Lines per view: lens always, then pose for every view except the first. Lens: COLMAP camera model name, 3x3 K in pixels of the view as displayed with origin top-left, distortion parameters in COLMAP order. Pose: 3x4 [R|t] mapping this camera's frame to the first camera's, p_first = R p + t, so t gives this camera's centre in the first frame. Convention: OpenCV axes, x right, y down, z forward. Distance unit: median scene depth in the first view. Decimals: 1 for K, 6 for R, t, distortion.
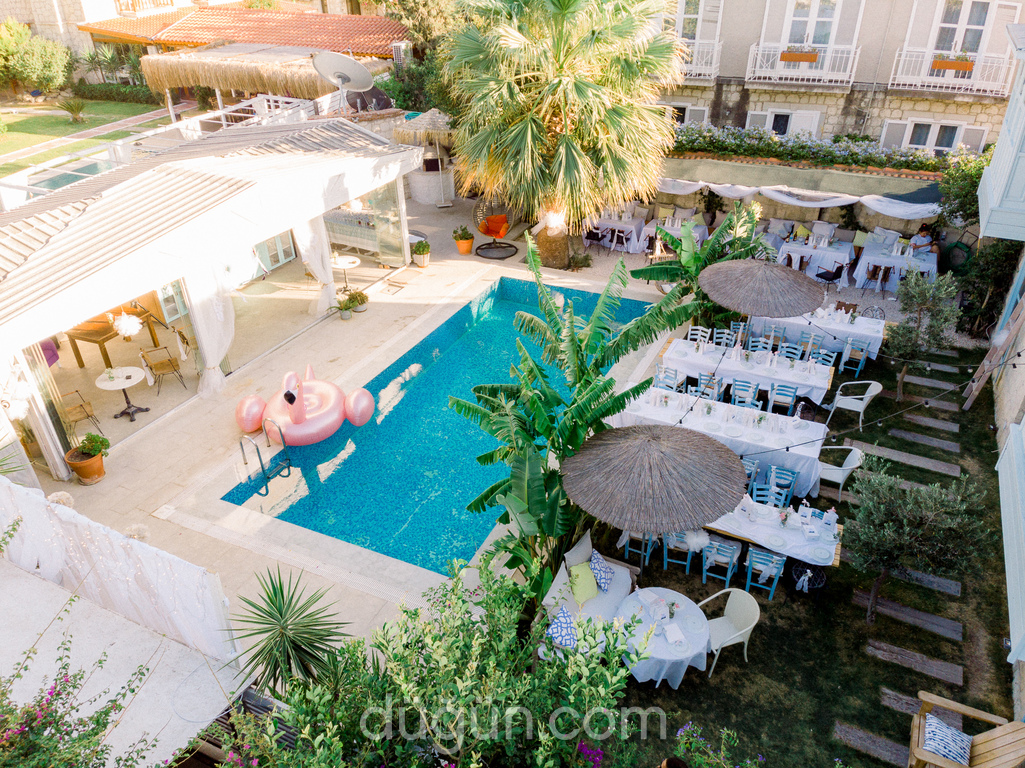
lens RADIAL K [[722.4, 0, 512.5], [0, 722.4, 384.0], [0, 0, 1]] dist [0.222966, -0.231865]
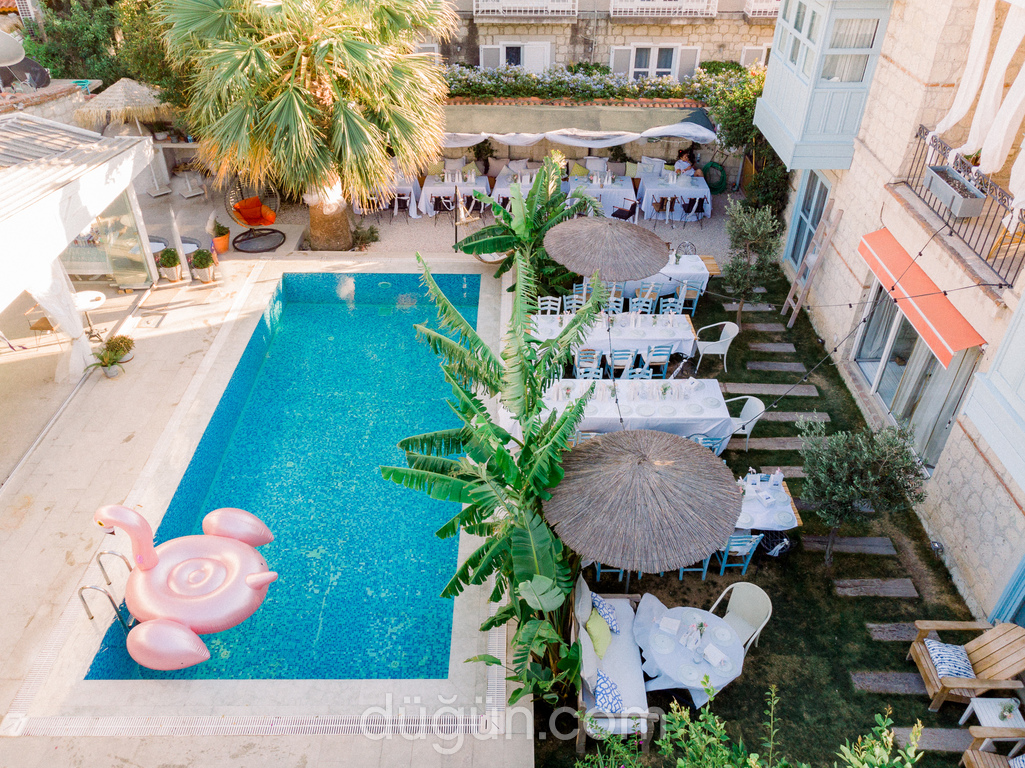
lens RADIAL K [[782.7, 0, 512.5], [0, 782.7, 384.0], [0, 0, 1]] dist [-0.004031, -0.005019]
pose [[0.905309, -0.244320, 0.347452, -0.120468], [0.216295, 0.969179, 0.117932, -0.075607], [-0.365557, -0.031613, 0.930252, 0.075245]]
